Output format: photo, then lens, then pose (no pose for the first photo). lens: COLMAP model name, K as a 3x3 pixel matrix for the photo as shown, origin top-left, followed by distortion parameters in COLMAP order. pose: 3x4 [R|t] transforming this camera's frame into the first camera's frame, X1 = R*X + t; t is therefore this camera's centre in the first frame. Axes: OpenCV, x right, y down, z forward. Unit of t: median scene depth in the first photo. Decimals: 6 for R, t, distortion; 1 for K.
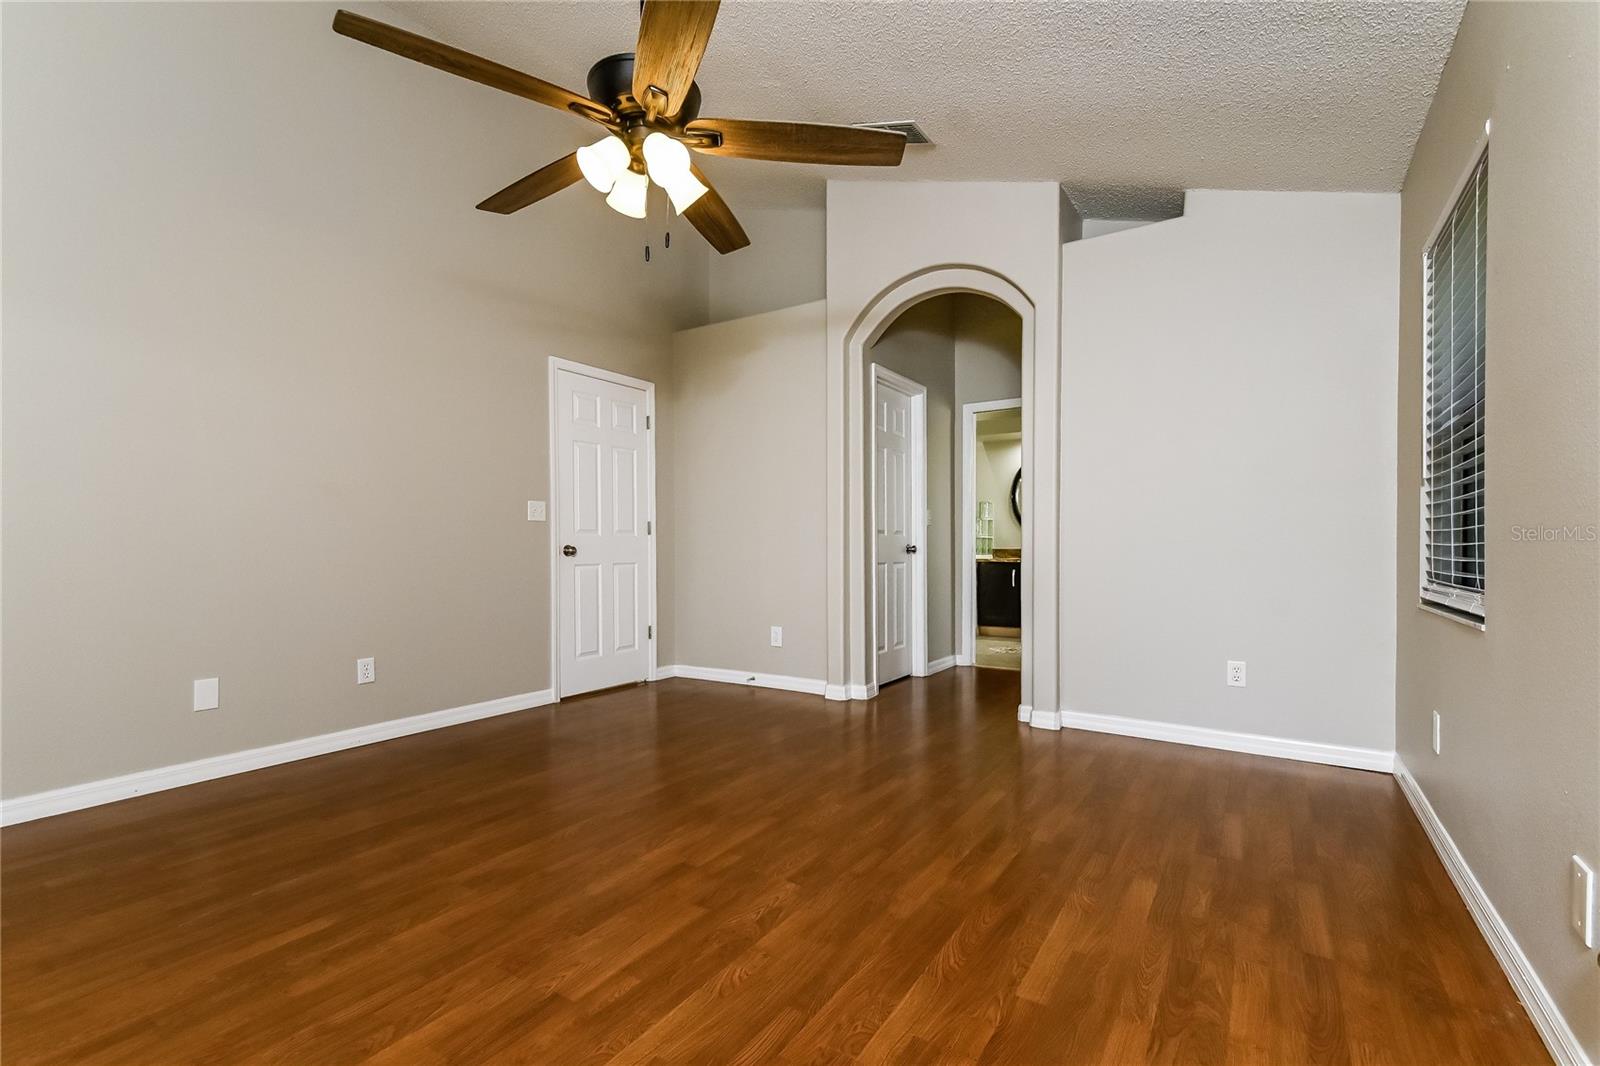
lens RADIAL K [[705.8, 0, 802.3], [0, 705.8, 550.0], [0, 0, 1]] dist [-0.039521, -0.000123]
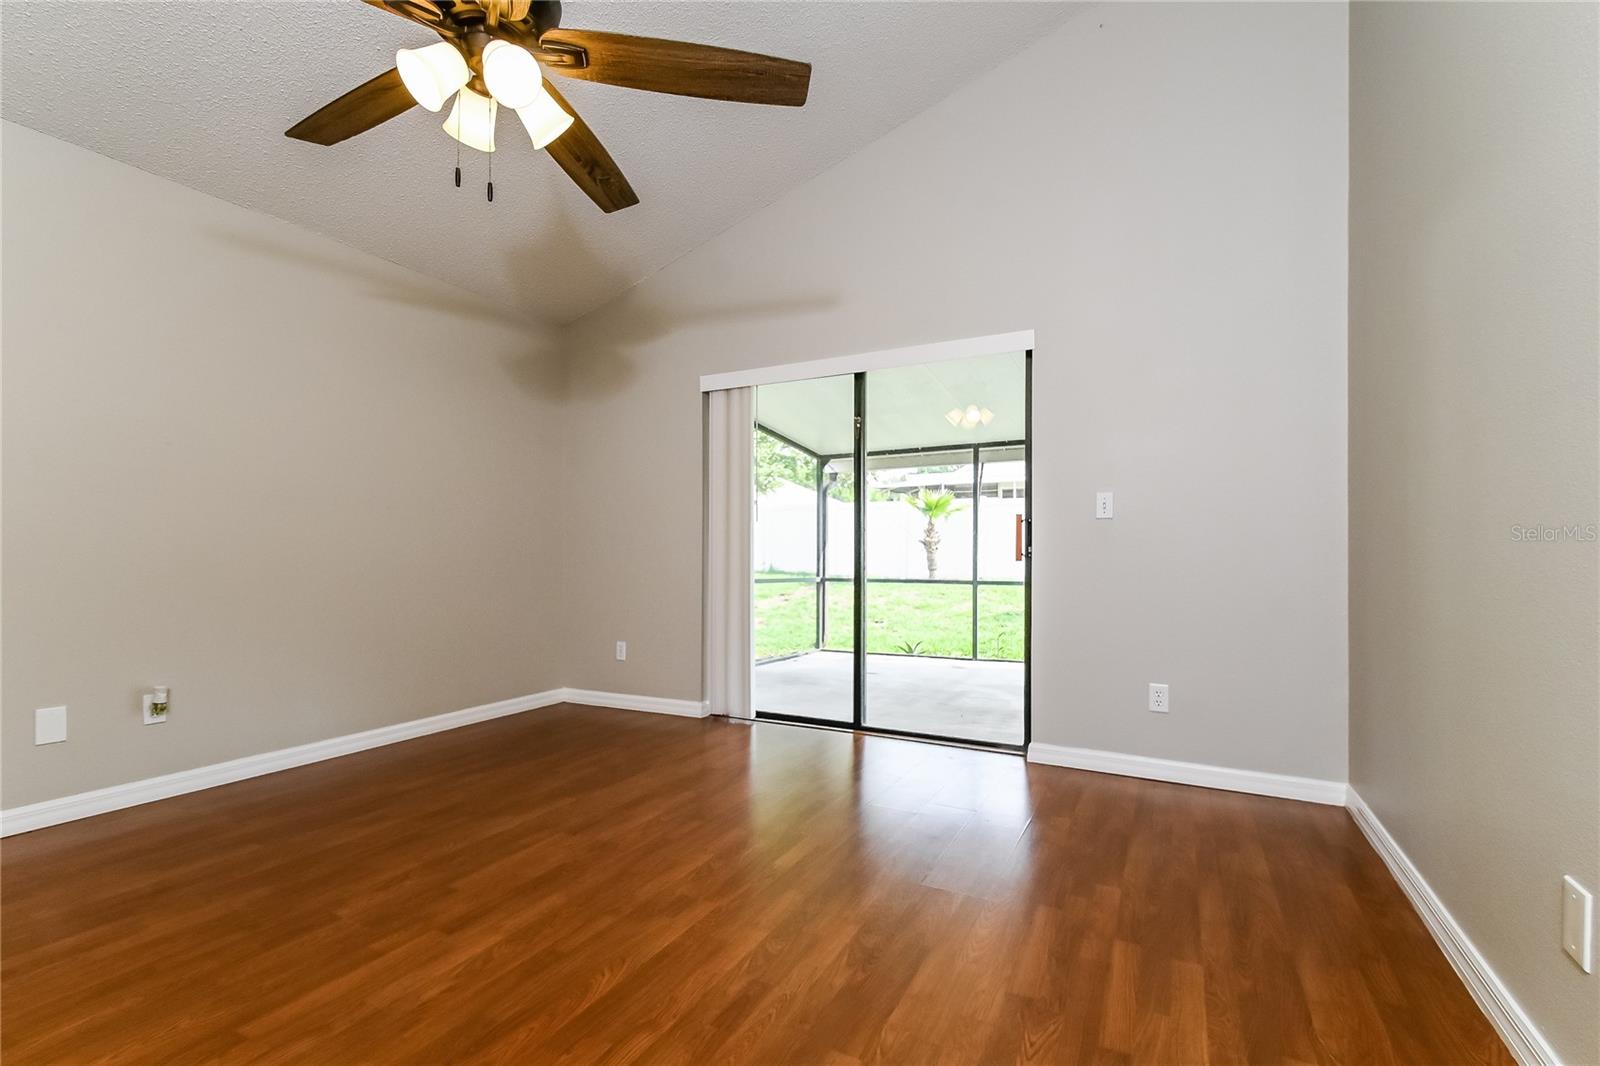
lens RADIAL K [[705.8, 0, 802.3], [0, 705.8, 550.0], [0, 0, 1]] dist [-0.039521, -0.000123]
pose [[-0.995428, -0.010045, -0.094981, -0.513094], [-0.010292, 0.999945, 0.002113, -0.011431], [0.094954, 0.003081, -0.995477, 1.885334]]
